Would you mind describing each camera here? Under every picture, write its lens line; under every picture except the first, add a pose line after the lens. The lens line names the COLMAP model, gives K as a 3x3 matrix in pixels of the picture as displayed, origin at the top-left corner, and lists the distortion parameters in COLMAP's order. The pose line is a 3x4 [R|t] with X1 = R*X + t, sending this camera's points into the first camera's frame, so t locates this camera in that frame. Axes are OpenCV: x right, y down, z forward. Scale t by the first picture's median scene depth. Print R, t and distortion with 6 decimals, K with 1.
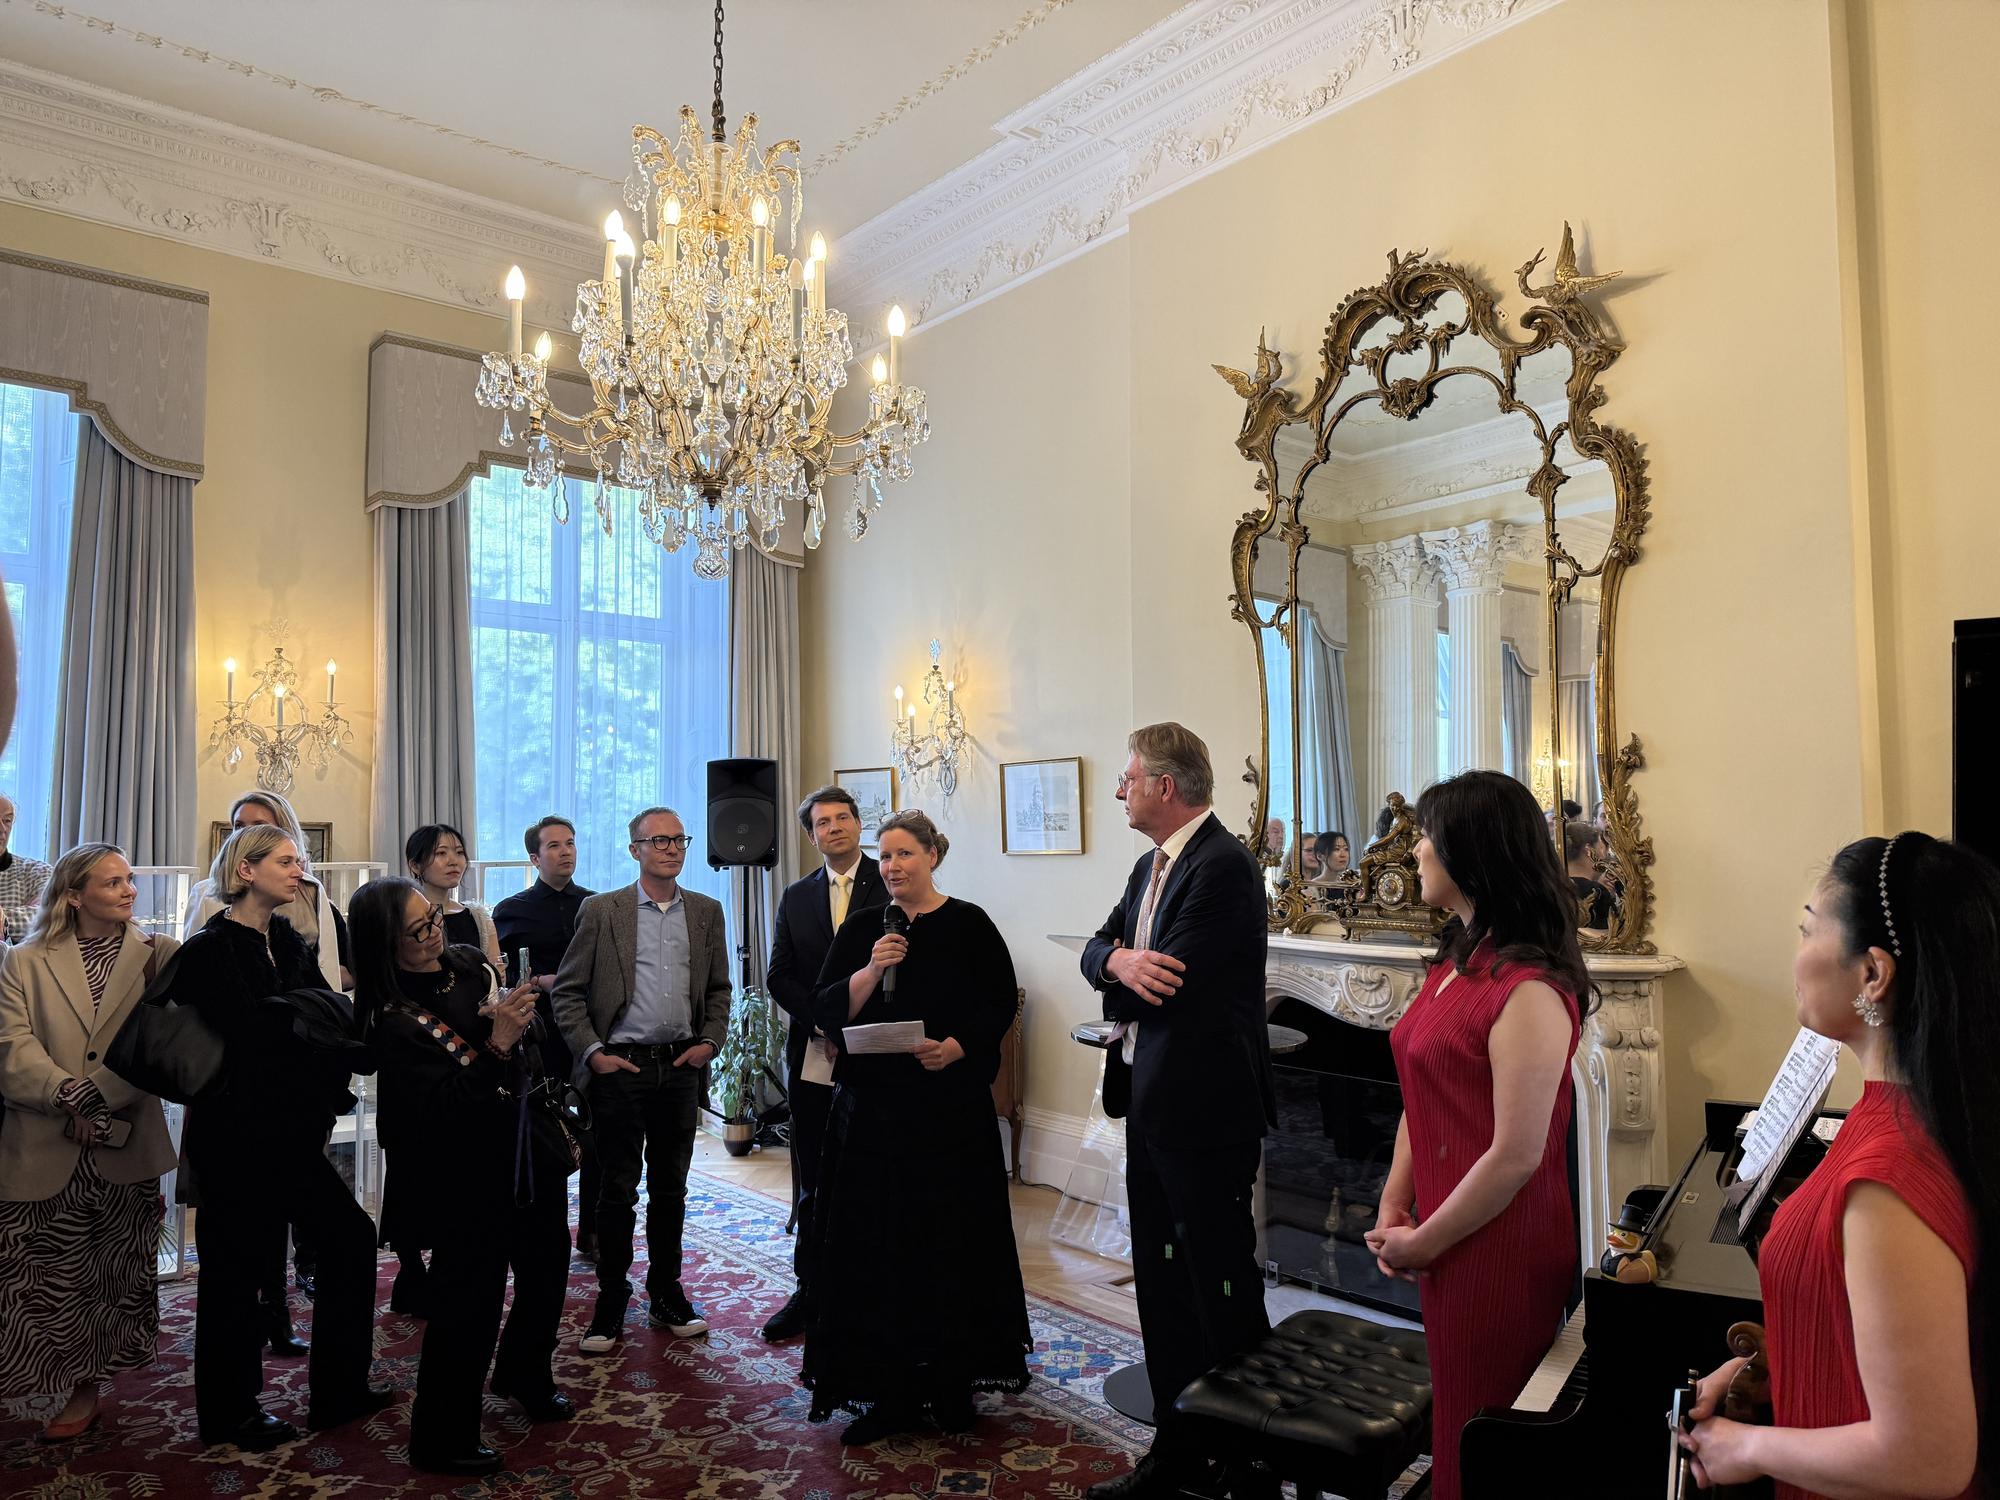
lens RADIAL K [[1375.5, 0, 1000.0], [0, 1375.5, 750.0], [0, 0, 1]] dist [-0.002671, -0.002574]
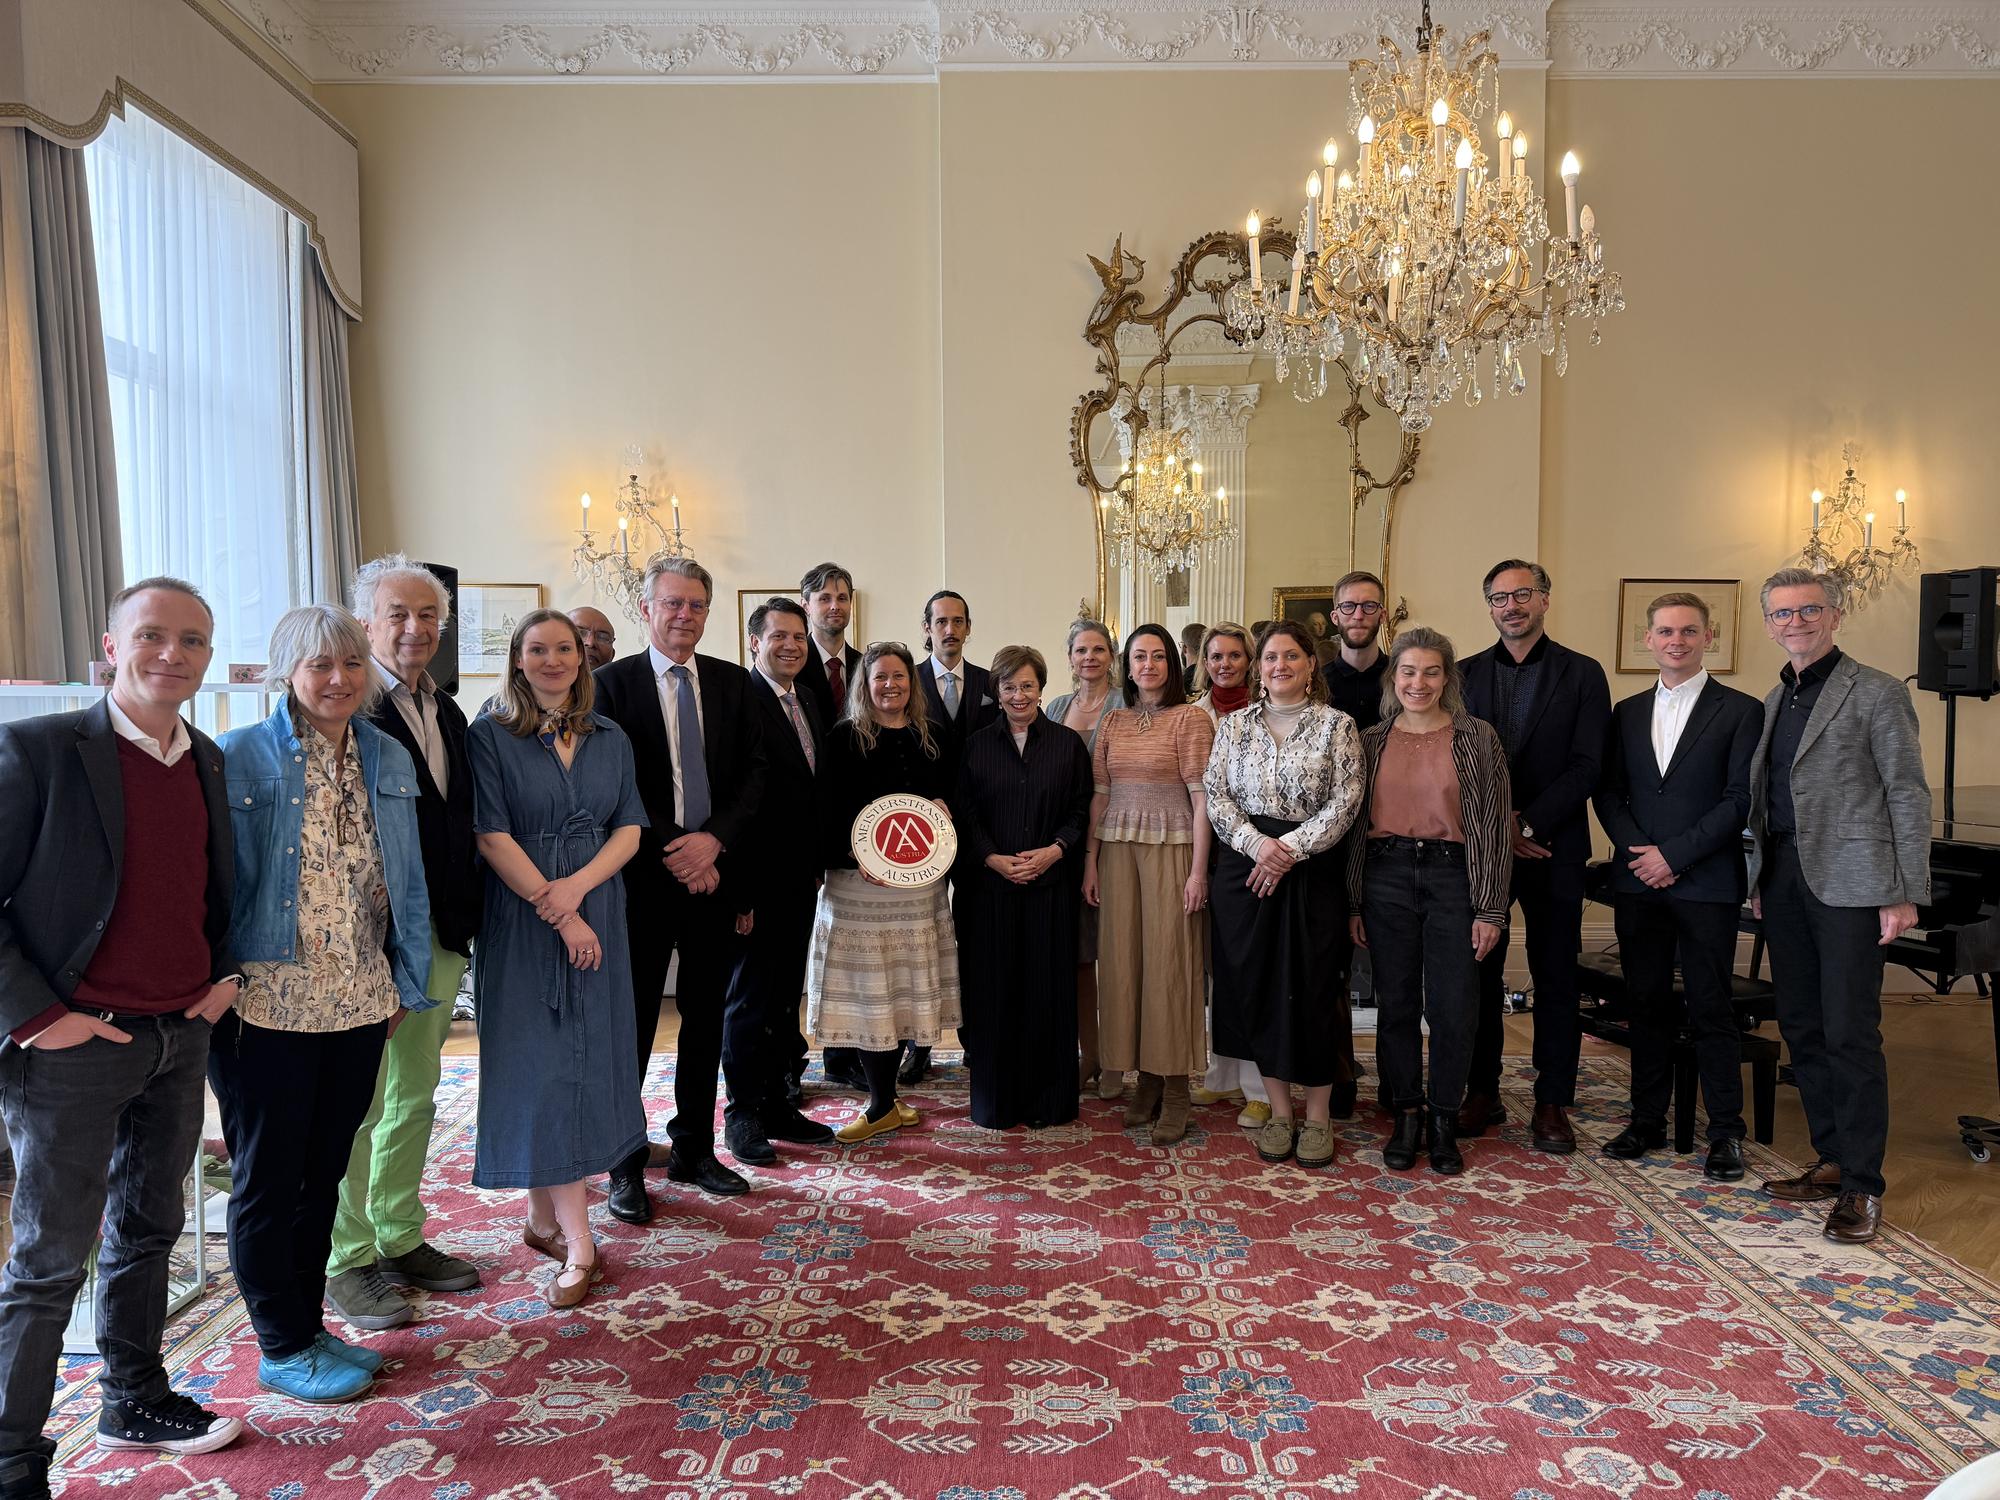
lens RADIAL K [[1357.8, 0, 1000.0], [0, 1357.8, 750.0], [0, 0, 1]] dist [0.010316, 0.000479]
pose [[0.647696, -0.029499, 0.761327, -1.109891], [-0.054946, 0.994840, 0.085291, 0.058586], [-0.759915, -0.097075, 0.642733, 0.399909]]
